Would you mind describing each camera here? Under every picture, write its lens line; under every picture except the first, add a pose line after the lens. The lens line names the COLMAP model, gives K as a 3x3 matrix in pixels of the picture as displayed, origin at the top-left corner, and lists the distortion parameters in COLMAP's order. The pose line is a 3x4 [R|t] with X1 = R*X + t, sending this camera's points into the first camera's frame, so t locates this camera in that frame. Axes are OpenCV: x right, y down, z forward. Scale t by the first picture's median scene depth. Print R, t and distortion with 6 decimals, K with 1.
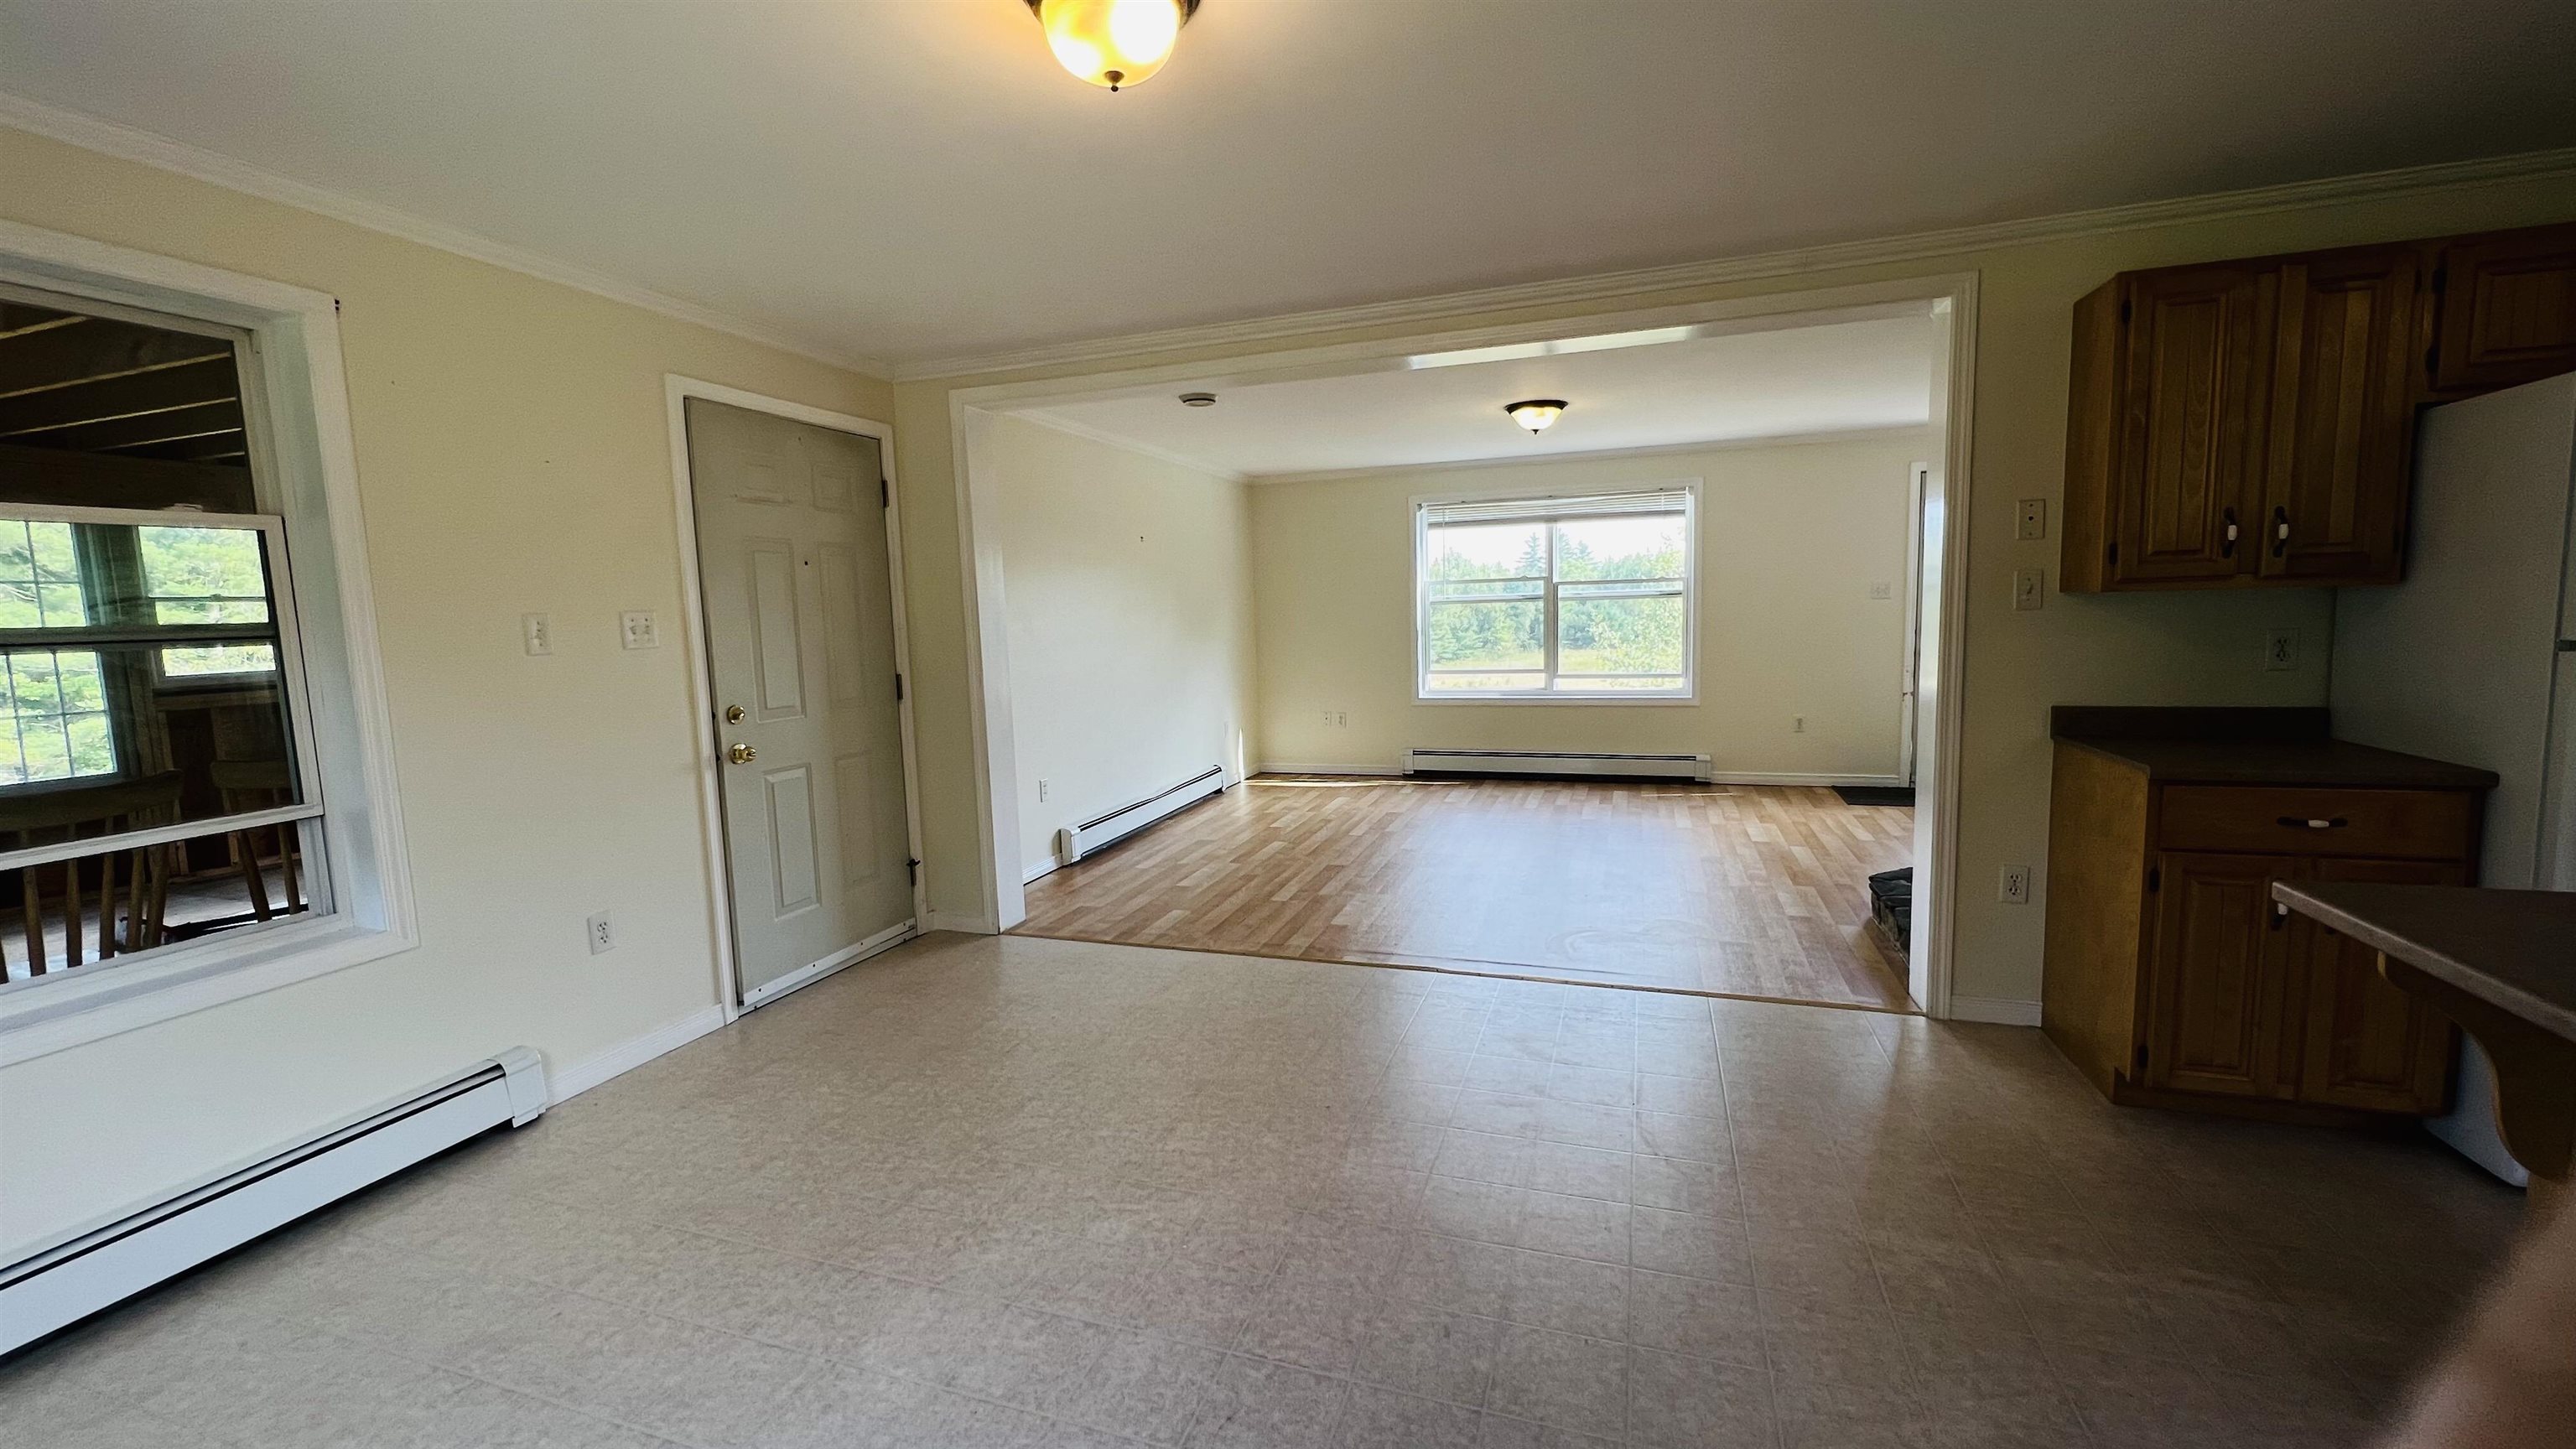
lens RADIAL K [[1025.1, 0, 1291.2], [0, 1025.1, 726.2], [0, 0, 1]] dist [-0.001325, 0.000186]
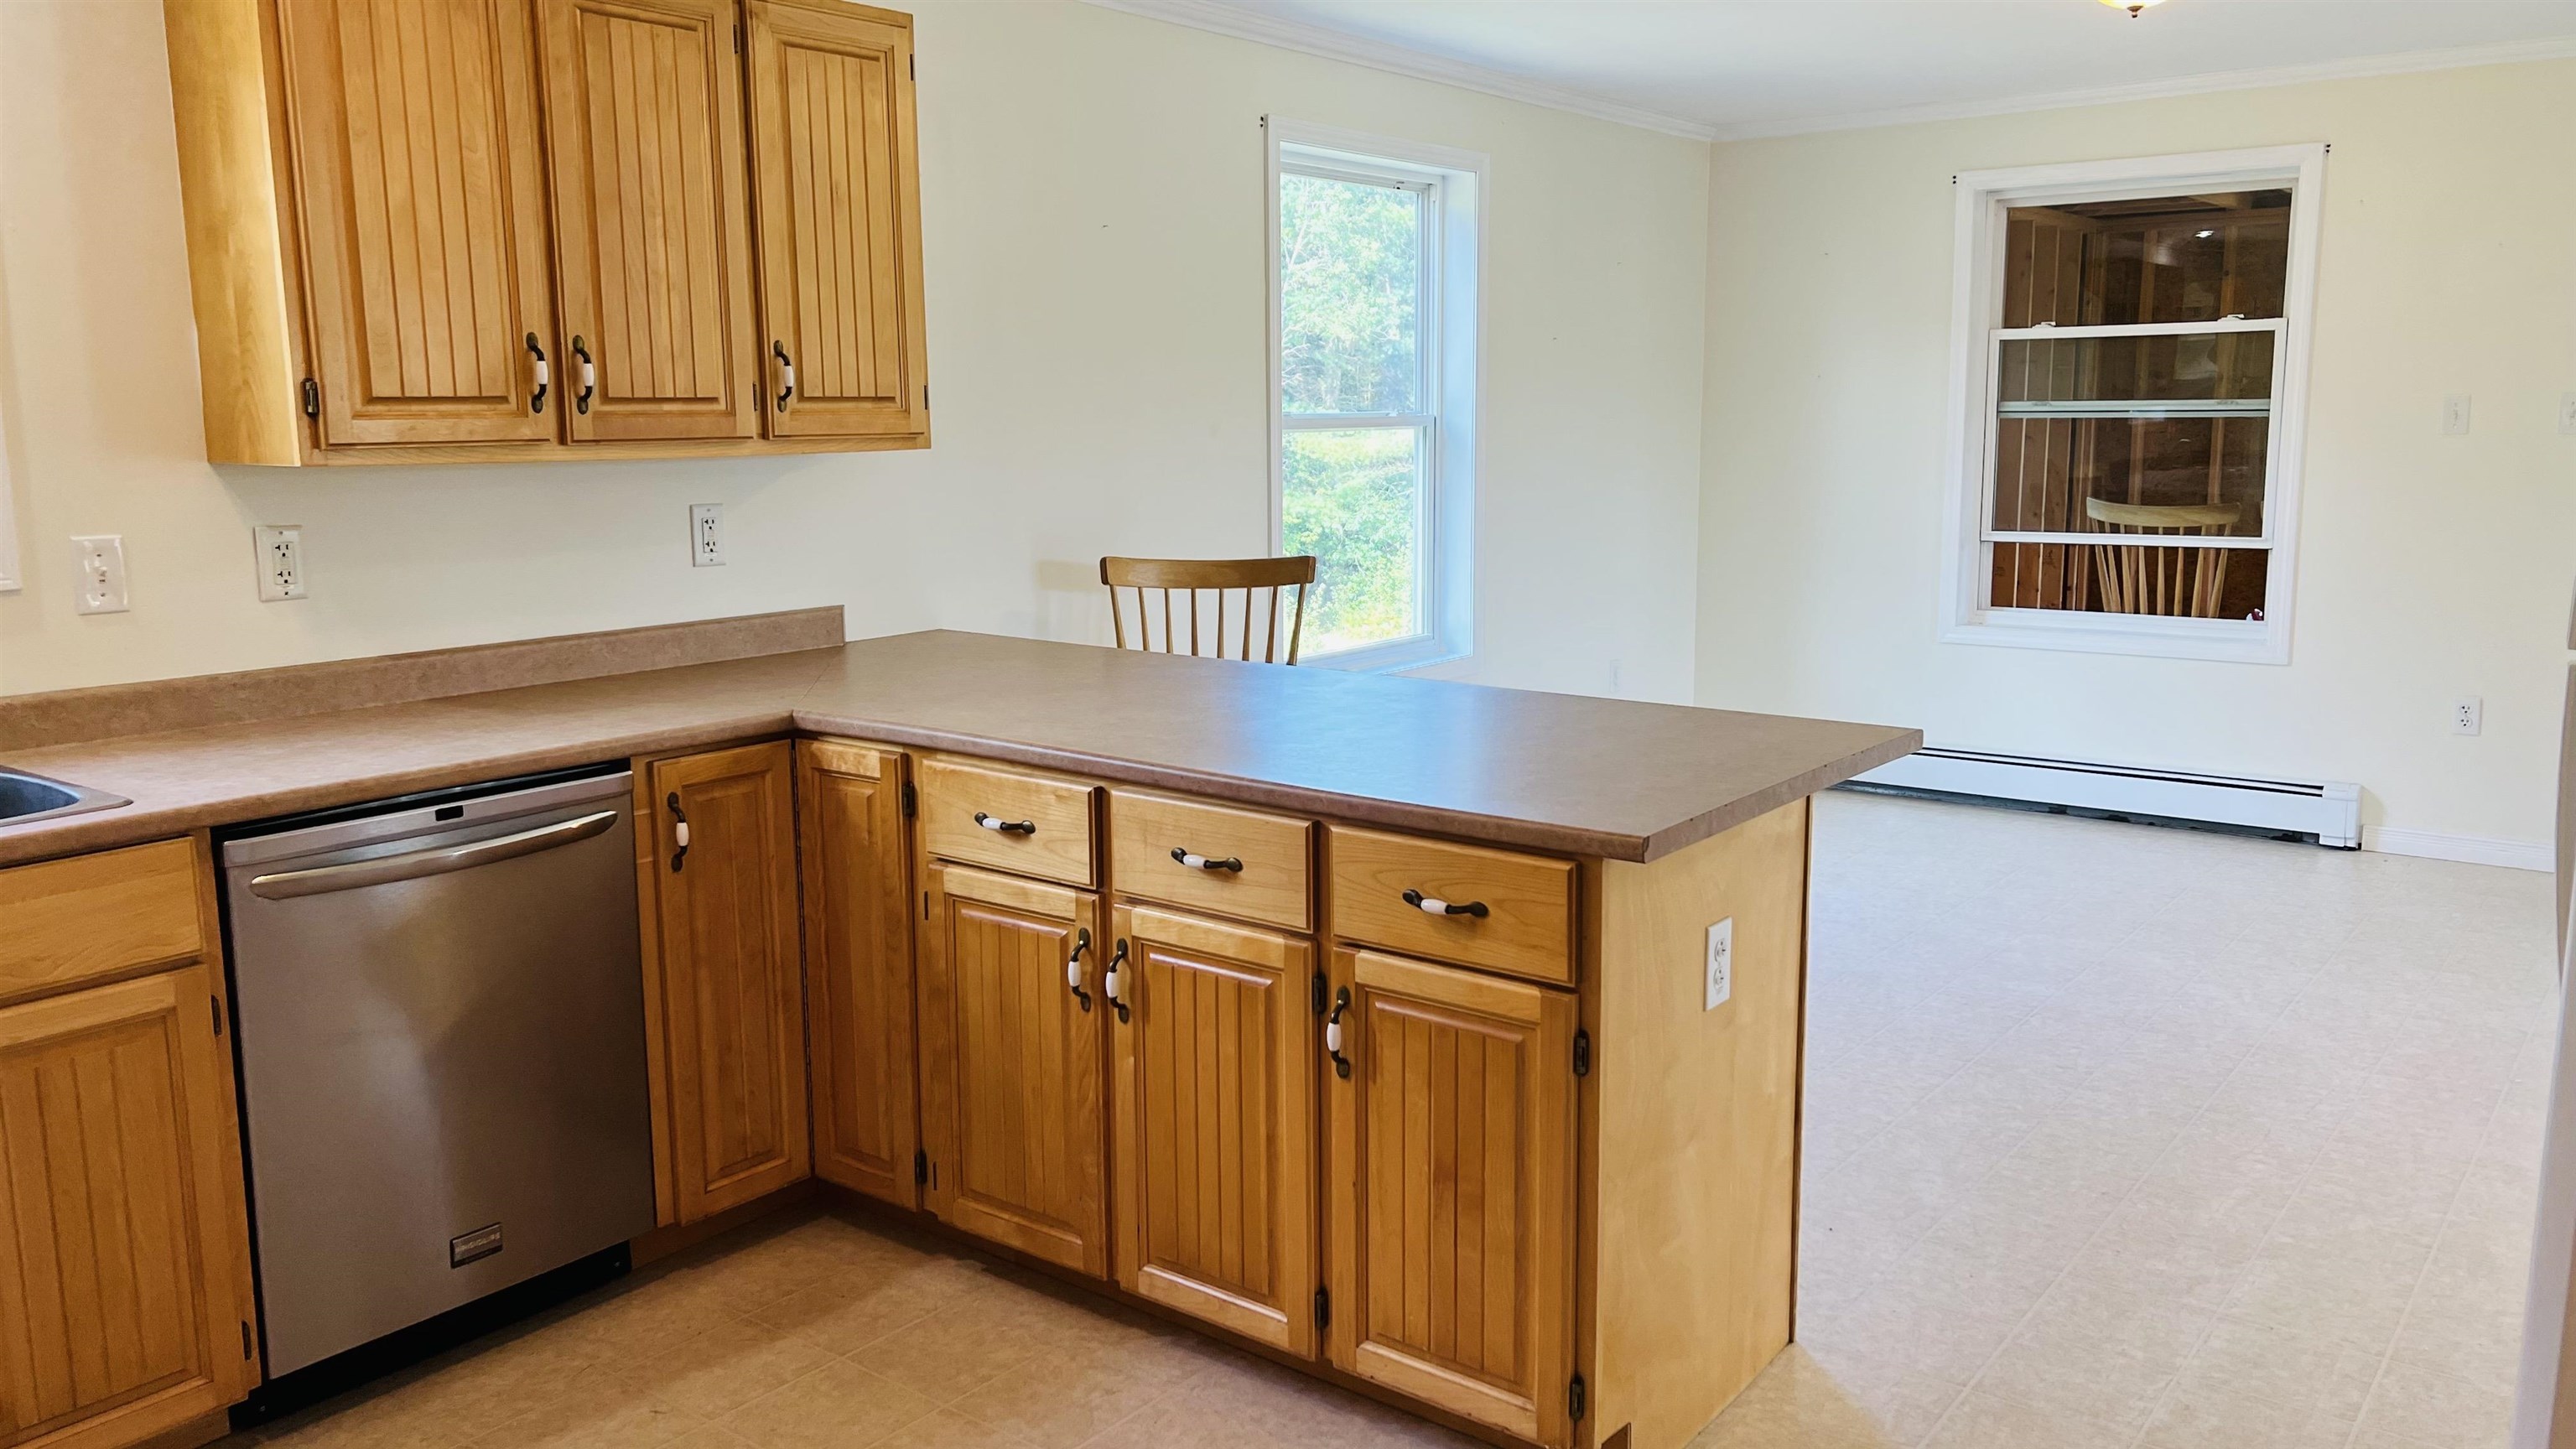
lens RADIAL K [[1925.5, 0, 1275.6], [0, 1925.5, 700.5], [0, 0, 1]] dist [0.056854, -0.062145]
pose [[-0.319303, 0.180056, -0.930390, 1.843490], [-0.093377, 0.971028, 0.219967, -0.153158], [0.943041, 0.157113, -0.293239, 0.578800]]
